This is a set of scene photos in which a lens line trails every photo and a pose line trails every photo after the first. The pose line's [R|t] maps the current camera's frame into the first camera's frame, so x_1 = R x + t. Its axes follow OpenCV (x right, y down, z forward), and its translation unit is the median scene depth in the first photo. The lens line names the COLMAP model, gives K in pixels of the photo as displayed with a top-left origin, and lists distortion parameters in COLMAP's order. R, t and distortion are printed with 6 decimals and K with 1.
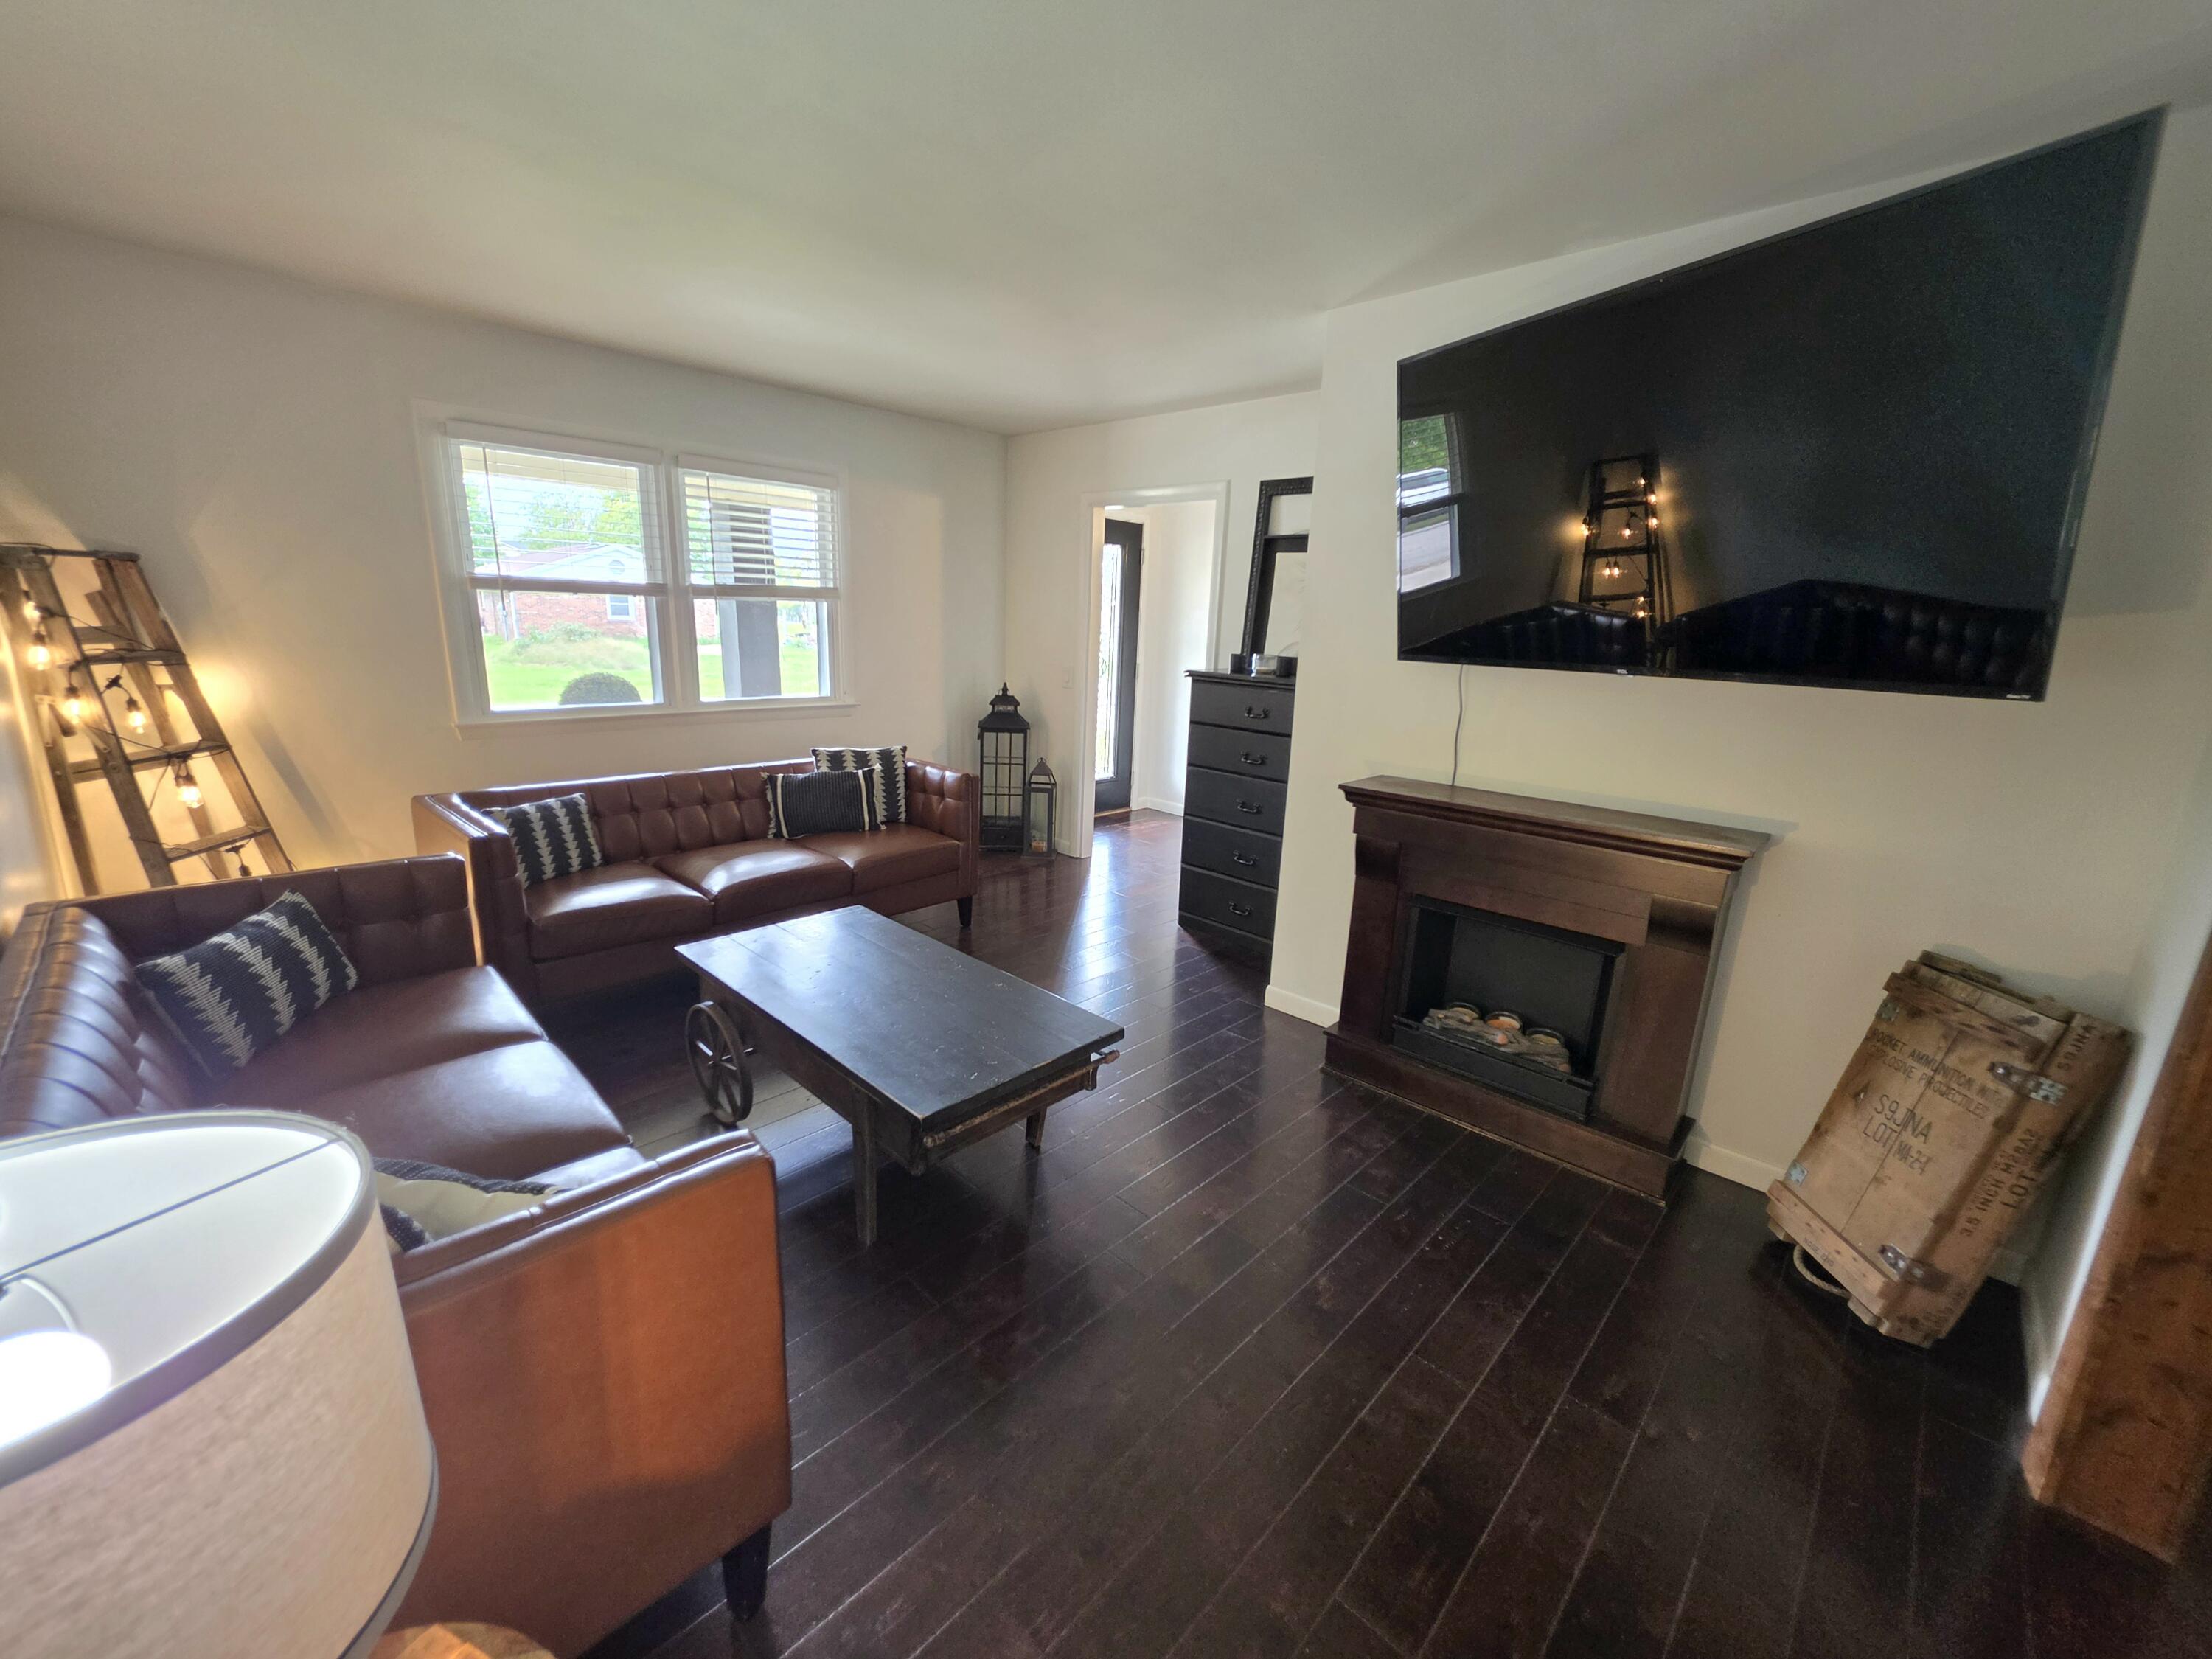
lens RADIAL K [[888.7, 0, 1110.5], [0, 888.7, 824.2], [0, 0, 1]] dist [0.000221, -0.001281]
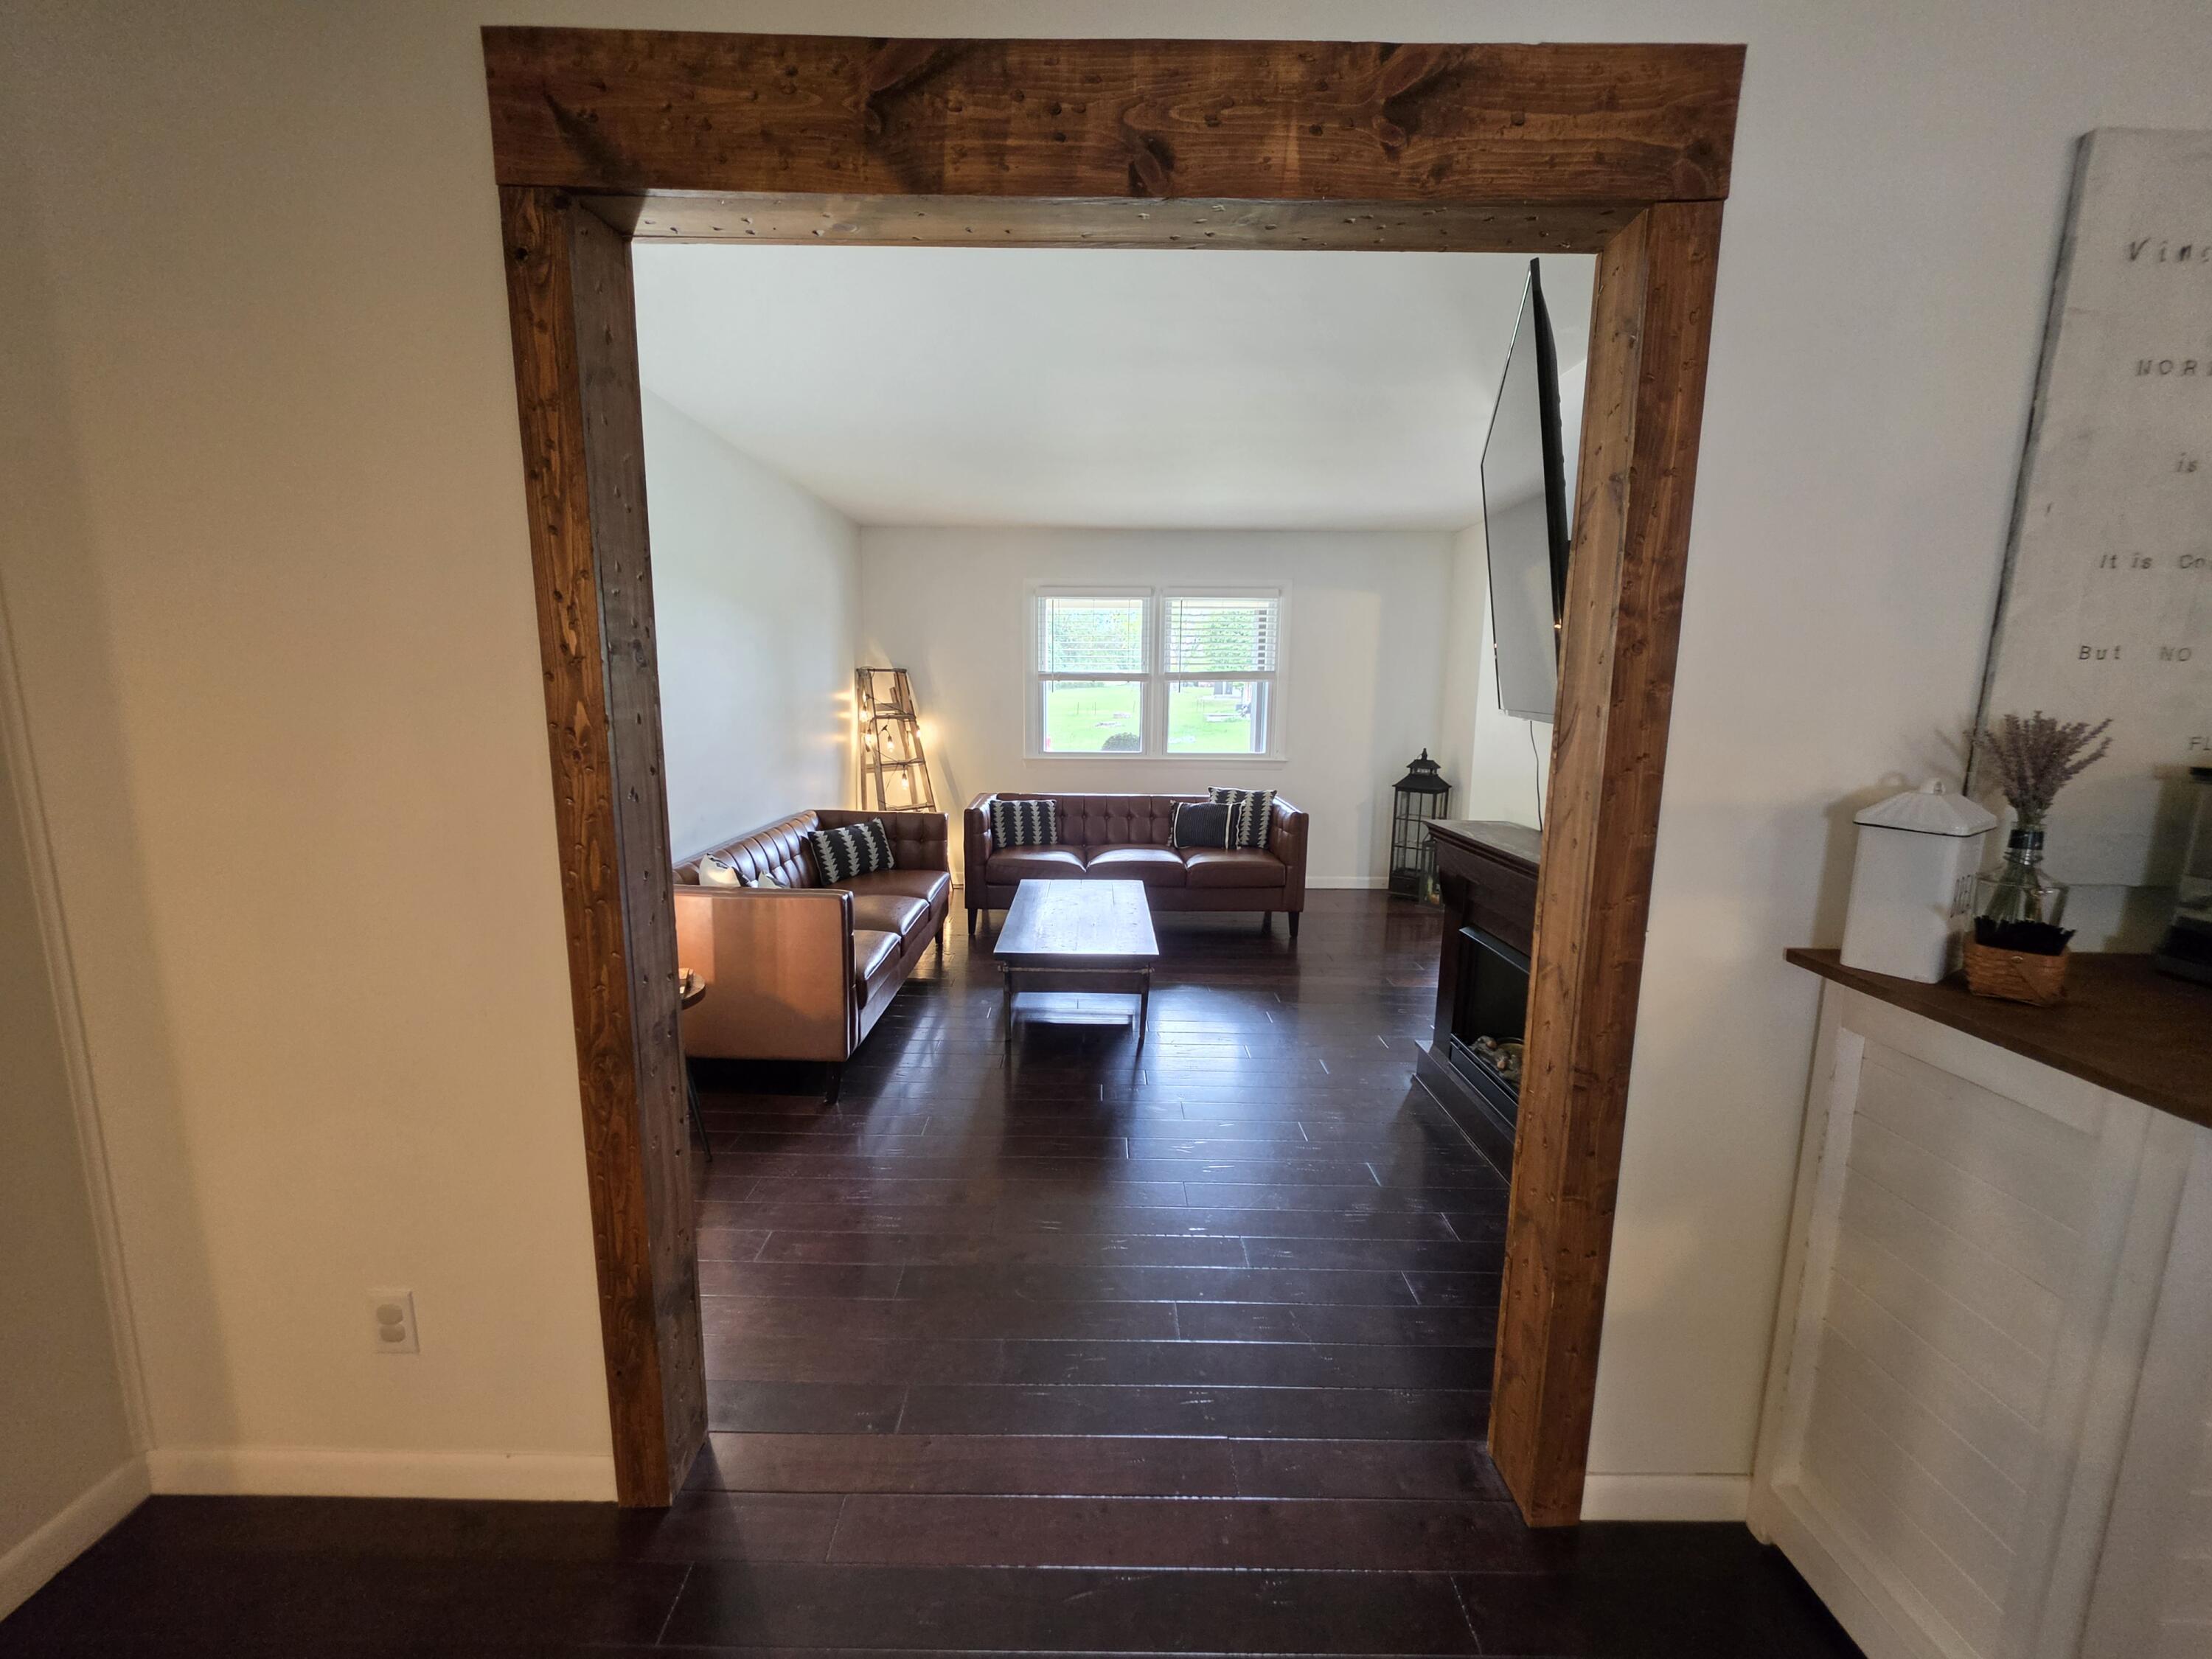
lens RADIAL K [[888.7, 0, 1093.2], [0, 888.7, 834.7], [0, 0, 1]] dist [0.000221, -0.001281]
pose [[0.694352, 0.091959, -0.713736, 0.546228], [-0.147853, 0.988873, -0.016430, 0.038517], [0.704283, 0.116937, 0.700222, -0.086456]]
